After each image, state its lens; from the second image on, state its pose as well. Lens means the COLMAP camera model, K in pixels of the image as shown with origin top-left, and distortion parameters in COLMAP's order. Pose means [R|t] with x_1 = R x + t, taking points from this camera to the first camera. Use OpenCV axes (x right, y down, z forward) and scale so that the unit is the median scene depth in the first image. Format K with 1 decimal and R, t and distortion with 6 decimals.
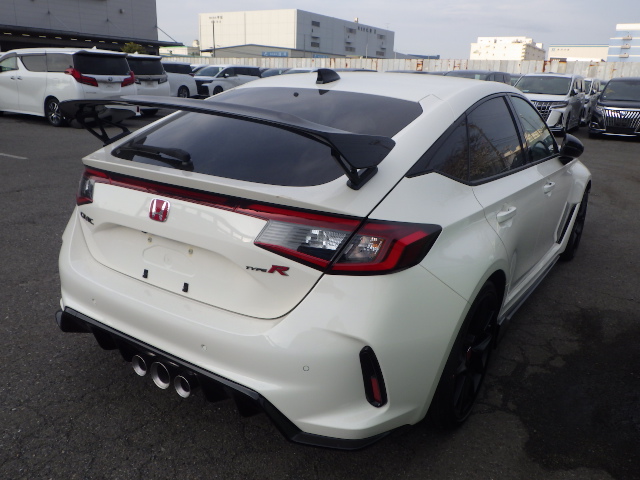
lens RADIAL K [[525.6, 0, 321.6], [0, 525.6, 242.1], [0, 0, 1]] dist [-0.004000, -0.005064]
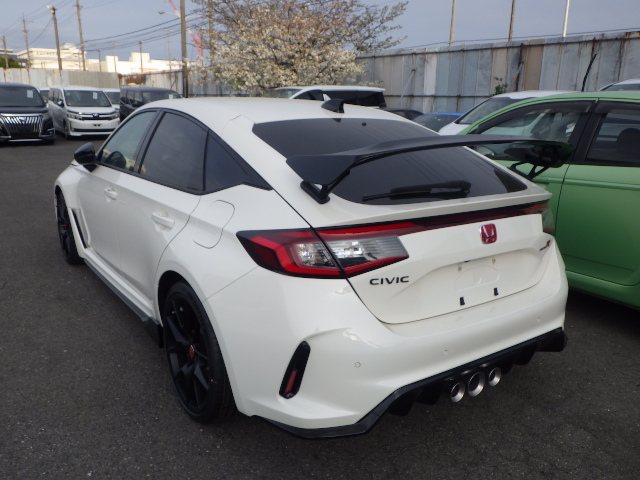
lens RADIAL K [[525.6, 0, 321.1], [0, 525.6, 238.6], [0, 0, 1]] dist [-0.004000, -0.005064]
pose [[0.379661, -0.256370, 0.888894, -1.267616], [0.264080, 0.950891, 0.161459, -0.285655], [-0.886634, 0.173439, 0.428718, 0.726773]]
